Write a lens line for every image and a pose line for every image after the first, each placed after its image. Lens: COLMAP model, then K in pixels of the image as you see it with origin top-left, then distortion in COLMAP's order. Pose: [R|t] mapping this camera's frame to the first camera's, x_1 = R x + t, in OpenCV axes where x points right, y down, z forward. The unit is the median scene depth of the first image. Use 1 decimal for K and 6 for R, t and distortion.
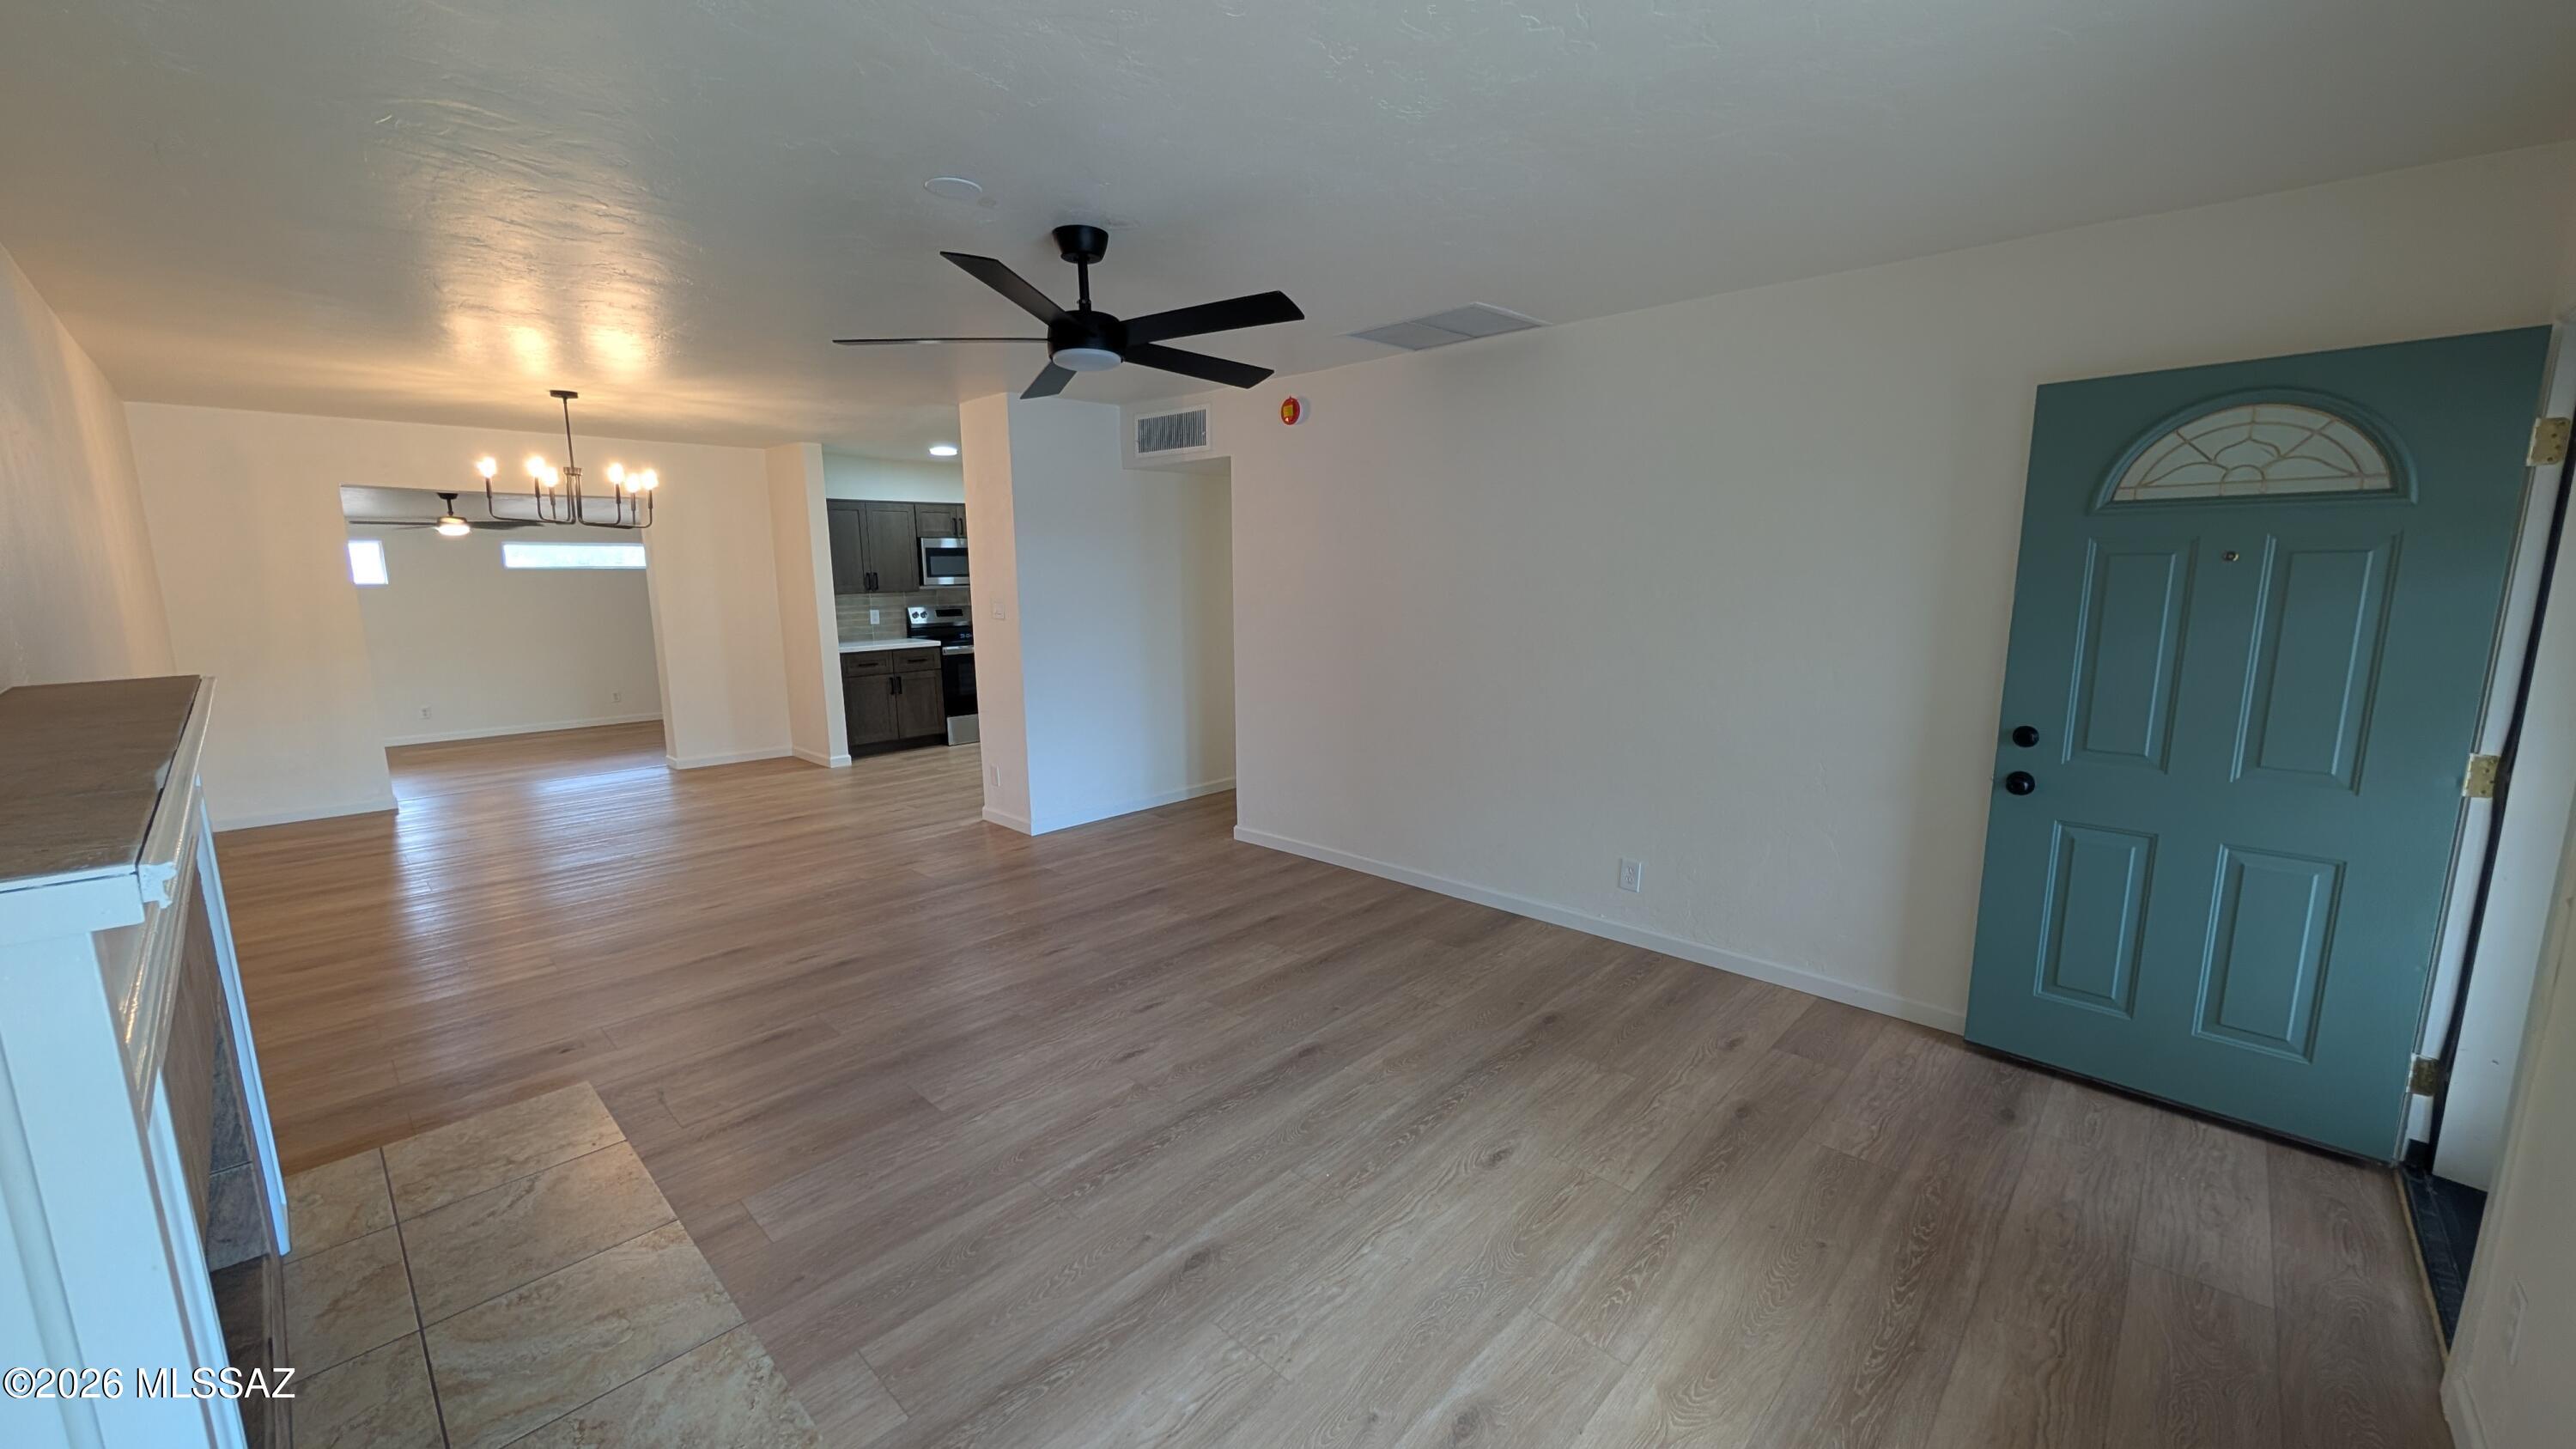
lens RADIAL K [[977.9, 0, 1291.8], [0, 977.9, 736.4], [0, 0, 1]] dist [-0.000145, -0.000342]
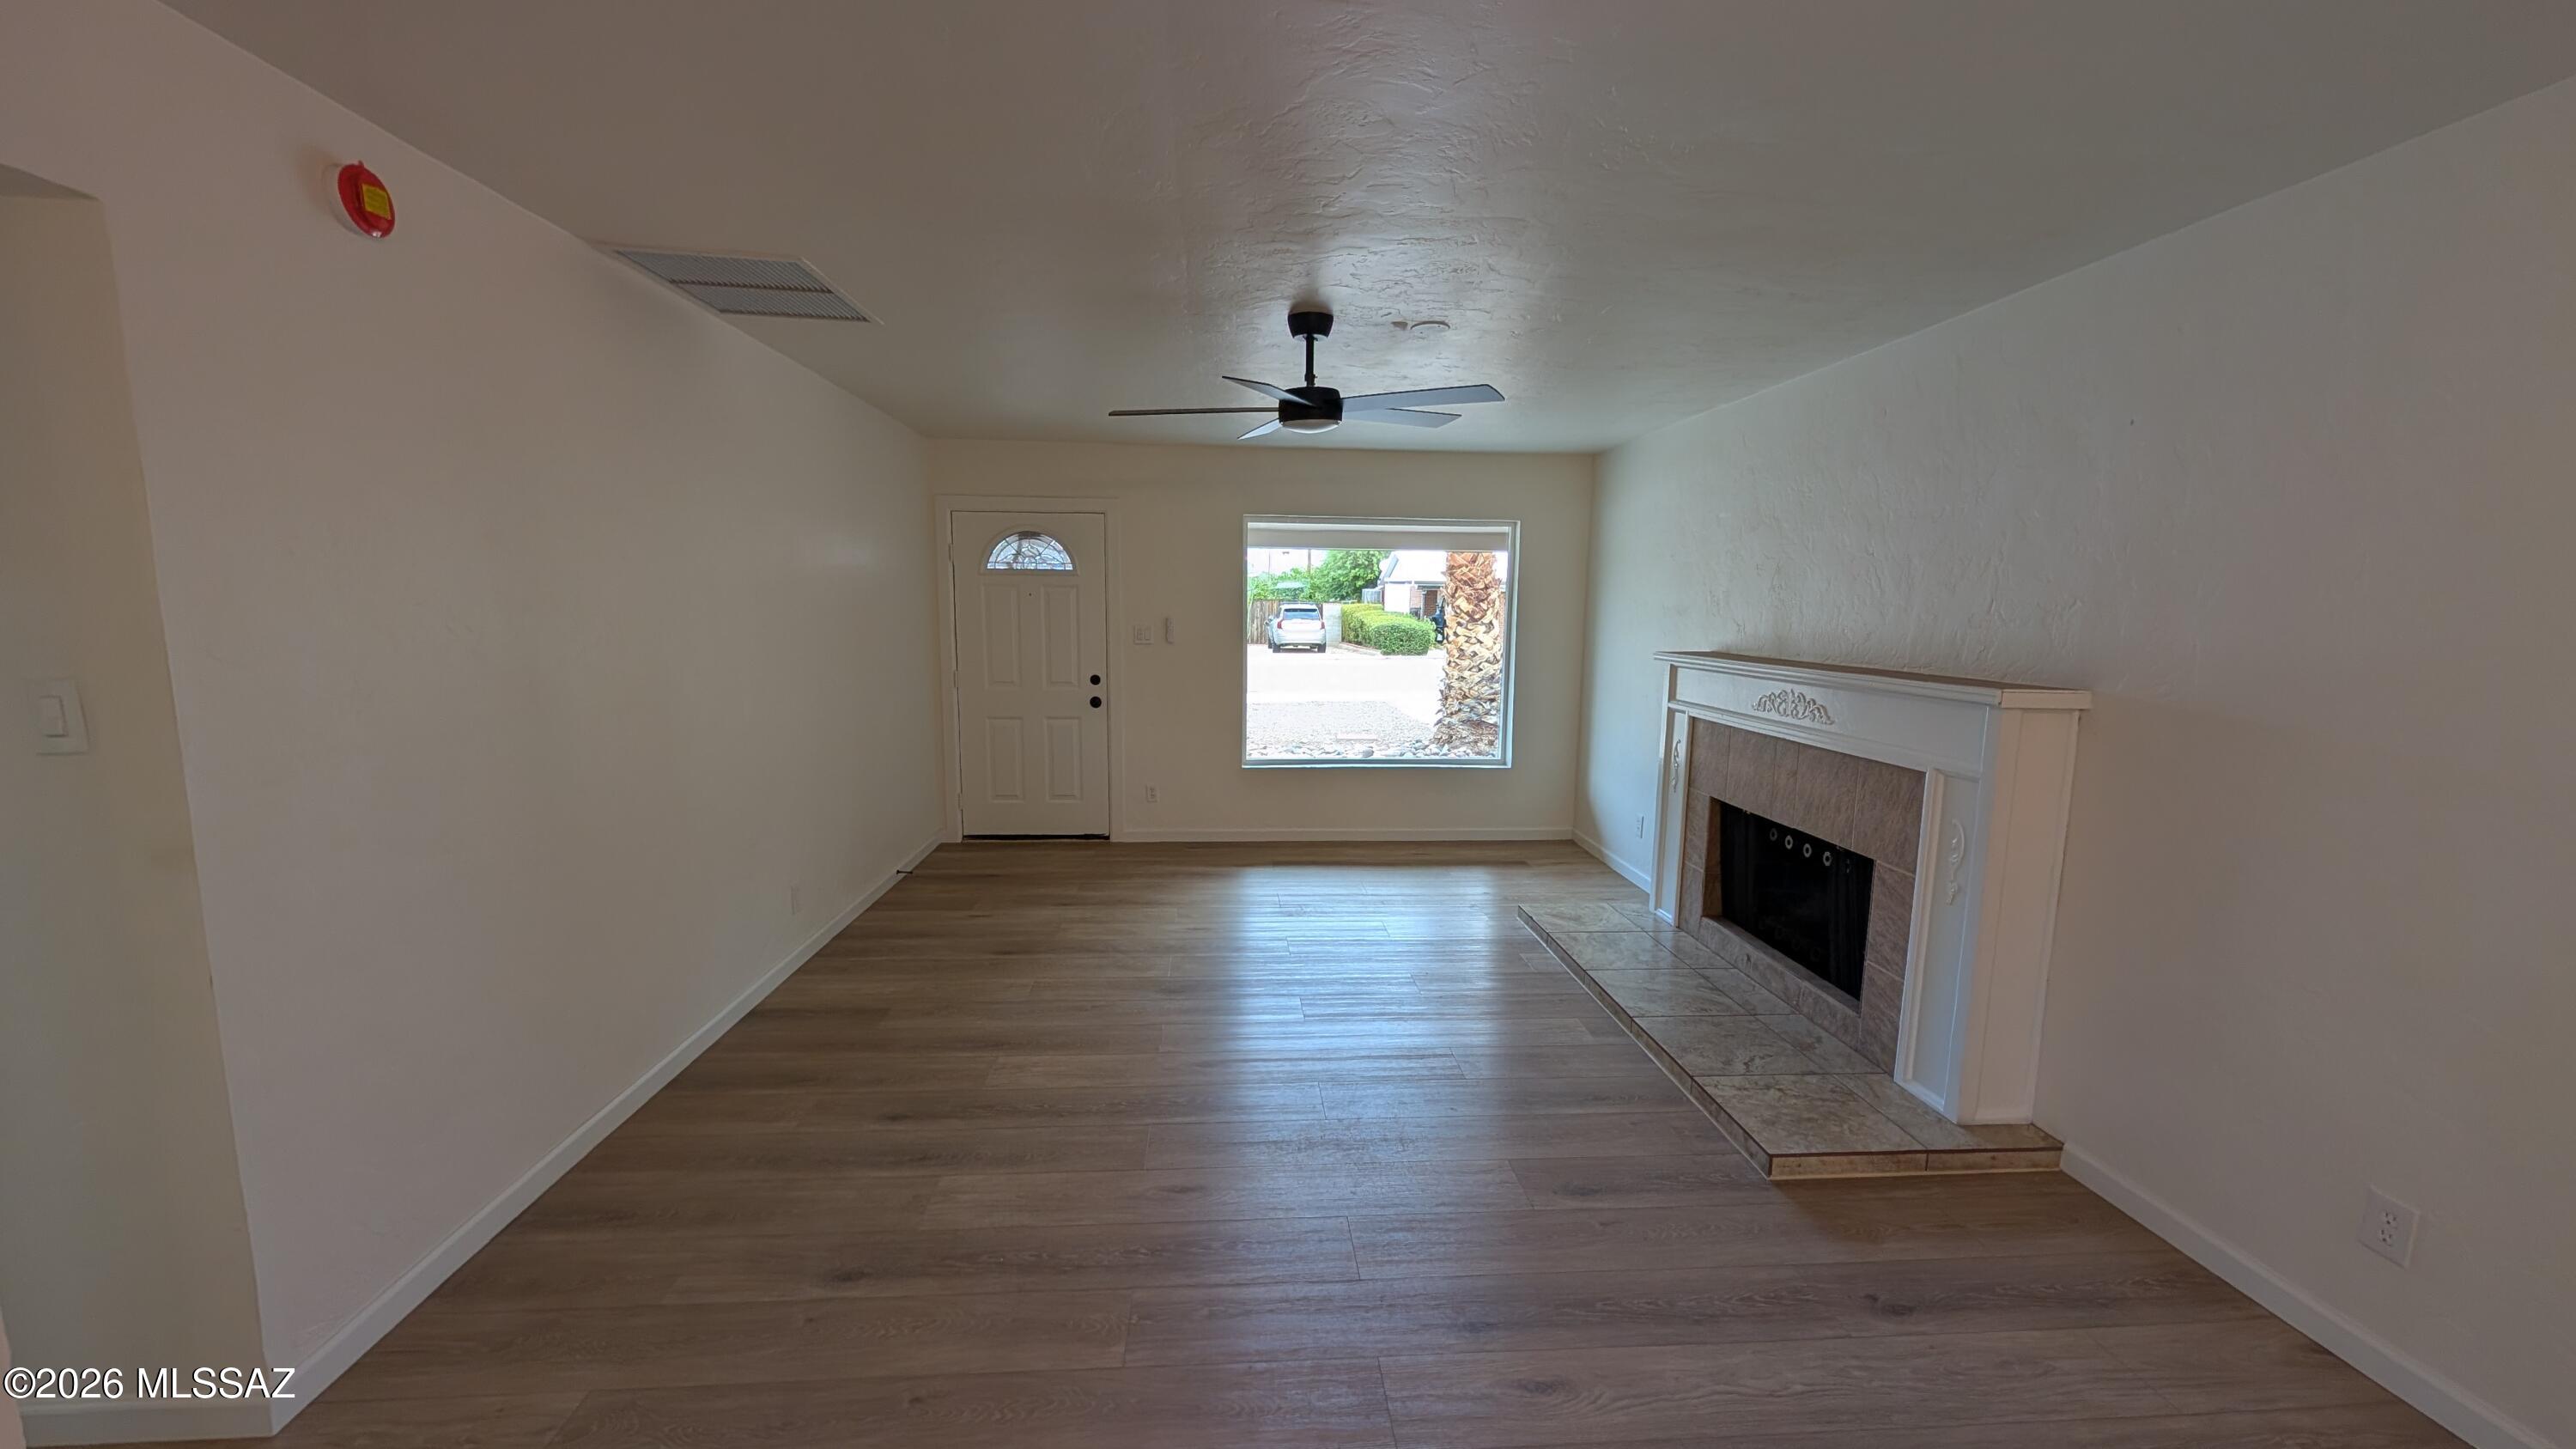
lens RADIAL K [[977.9, 0, 1289.7], [0, 977.9, 741.4], [0, 0, 1]] dist [-0.000145, -0.000342]
pose [[-0.739057, -0.099730, 0.666220, -0.602708], [0.106014, 0.959438, 0.261228, -0.193946], [-0.665249, 0.263691, -0.698506, 1.155045]]
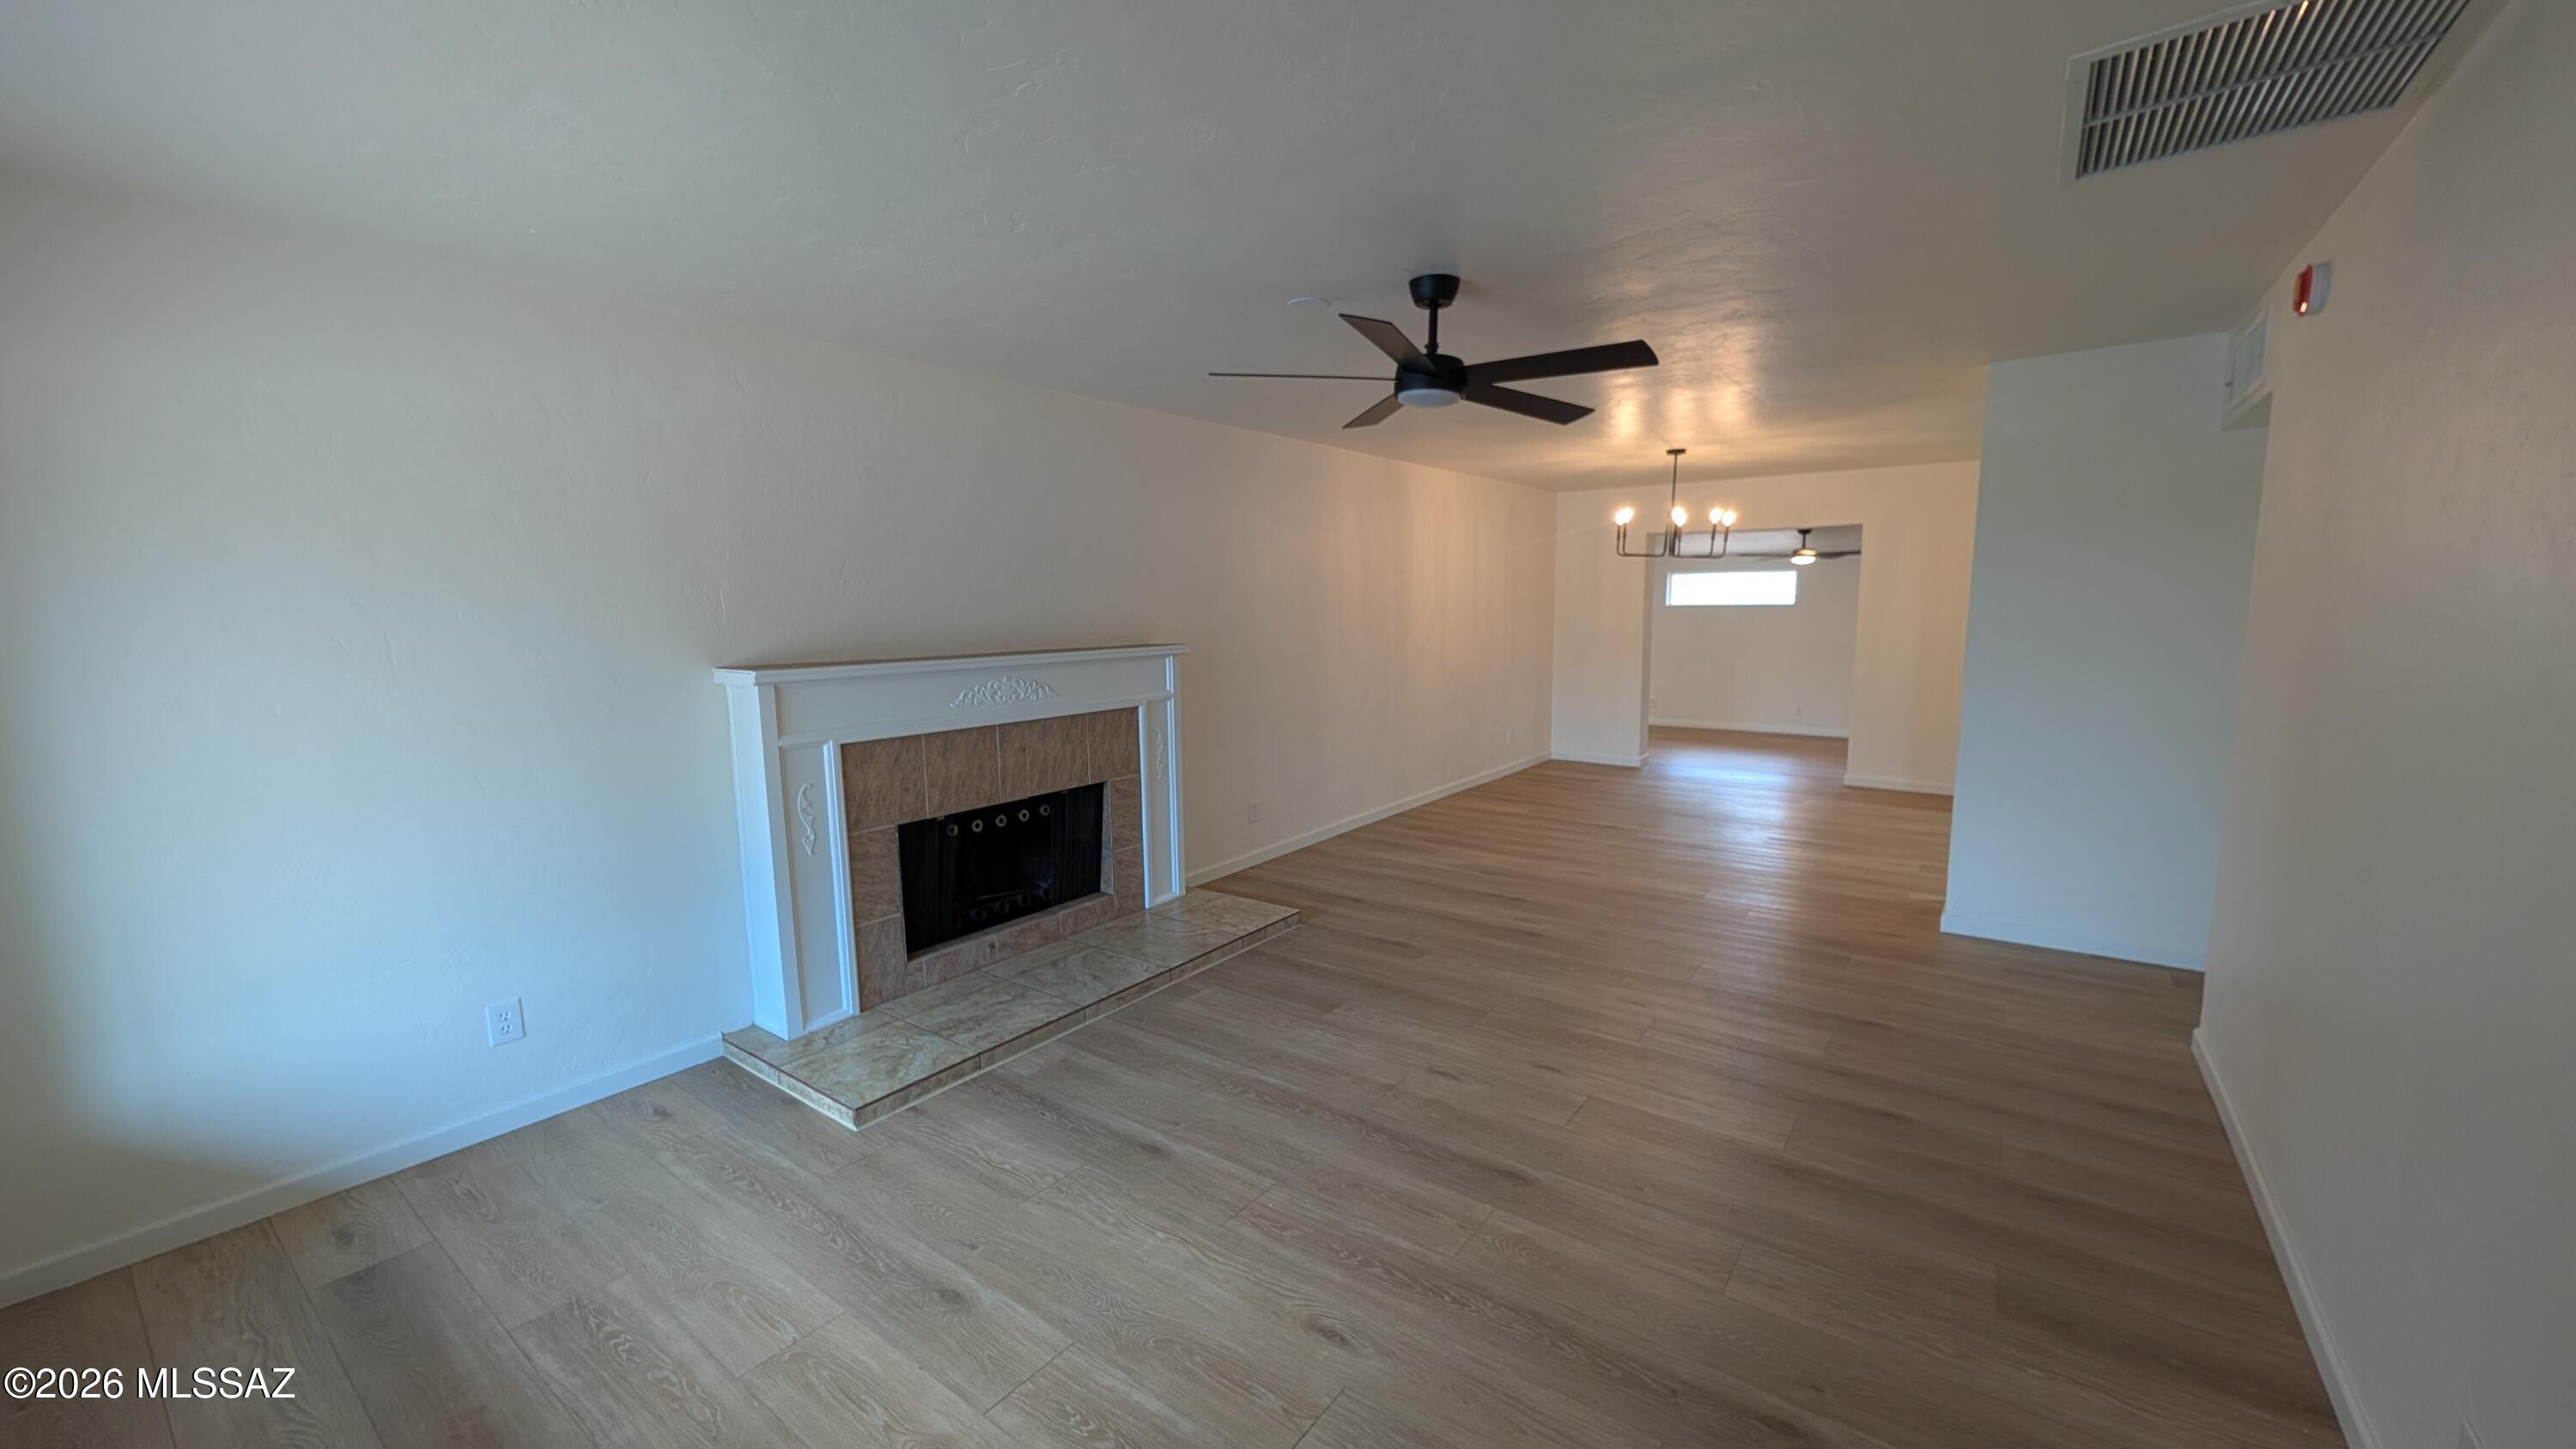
lens RADIAL K [[977.9, 0, 1285.8], [0, 977.9, 738.9], [0, 0, 1]] dist [-0.000145, -0.000342]
pose [[0.118363, 0.141743, -0.982802, 0.517981], [-0.160271, 0.979509, 0.121966, -0.074536], [0.979951, 0.143078, 0.138655, 0.445648]]
